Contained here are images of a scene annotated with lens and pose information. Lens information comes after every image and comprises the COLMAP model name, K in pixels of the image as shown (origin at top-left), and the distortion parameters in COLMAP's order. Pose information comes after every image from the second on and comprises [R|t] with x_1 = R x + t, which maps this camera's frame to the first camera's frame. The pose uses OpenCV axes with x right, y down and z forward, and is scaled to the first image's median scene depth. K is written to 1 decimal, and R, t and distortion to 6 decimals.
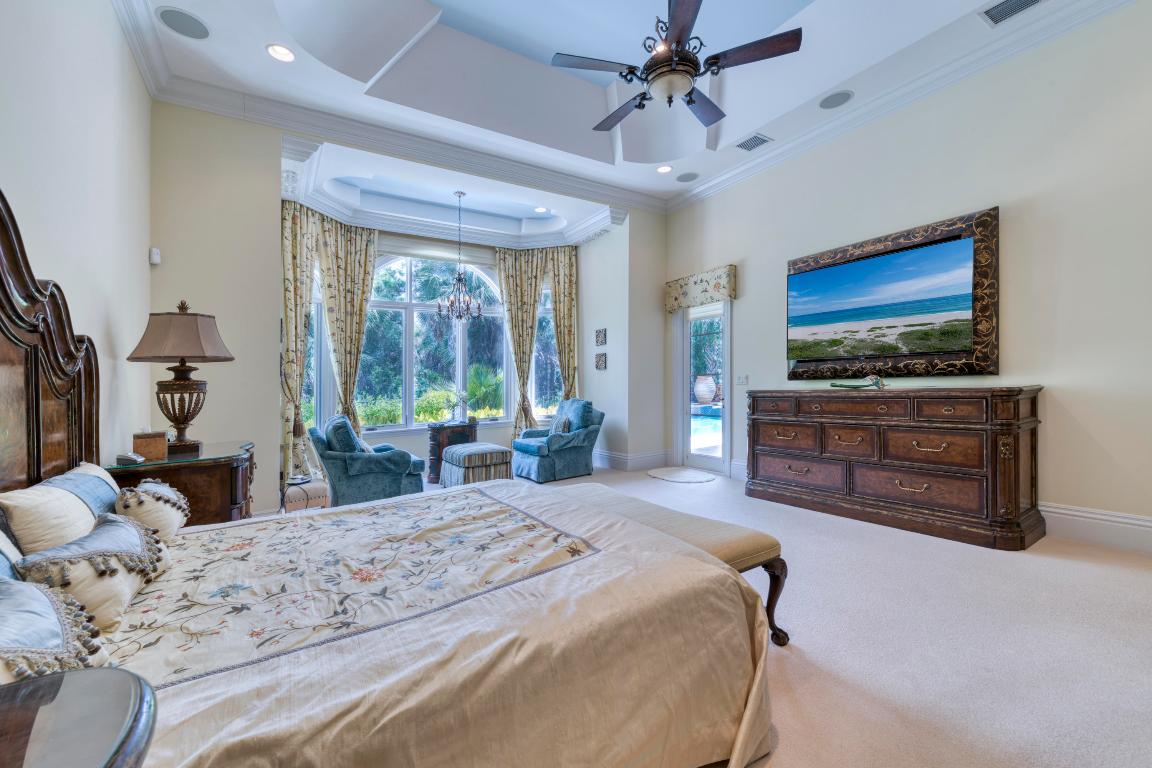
lens RADIAL K [[460.7, 0, 576.5], [0, 460.7, 385.0], [0, 0, 1]] dist [0.008443, -0.000812]
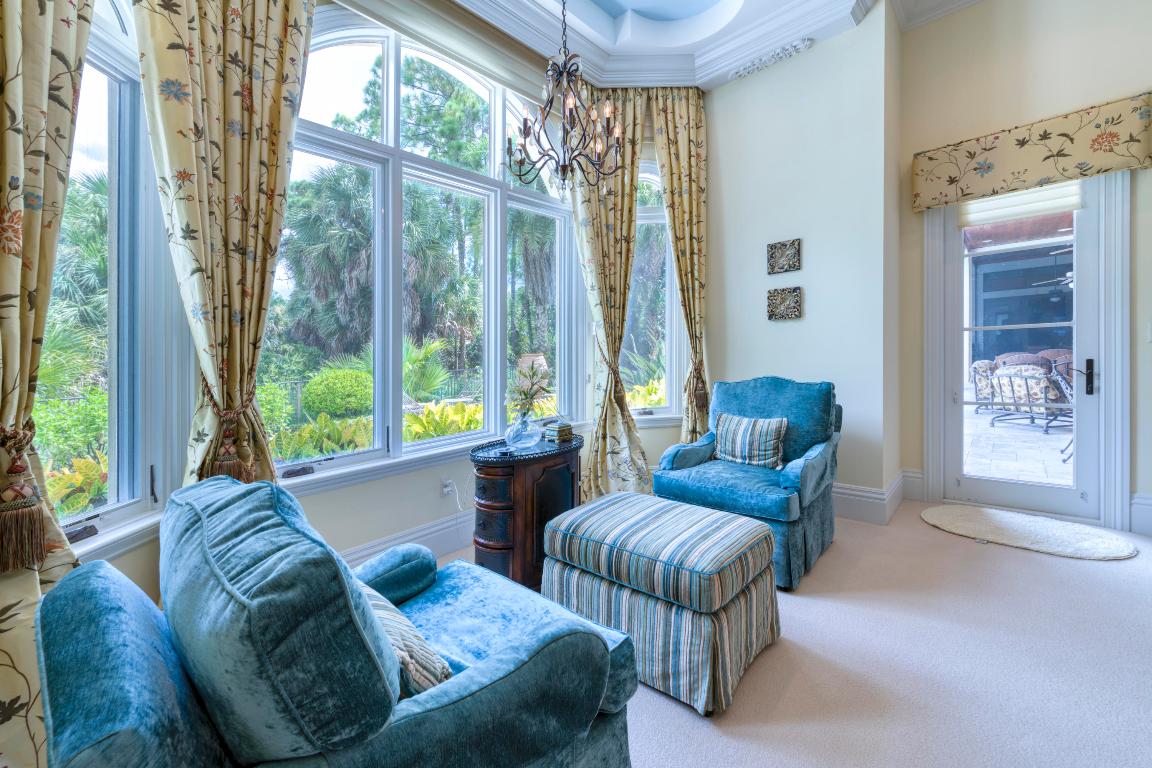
lens RADIAL K [[460.7, 0, 562.1], [0, 460.7, 357.2], [0, 0, 1]] dist [0.008443, -0.000812]
pose [[0.971540, -0.007686, 0.236752, -0.343551], [0.010006, 0.999913, -0.008598, 0.010851], [-0.236666, 0.010722, 0.971532, 0.621418]]
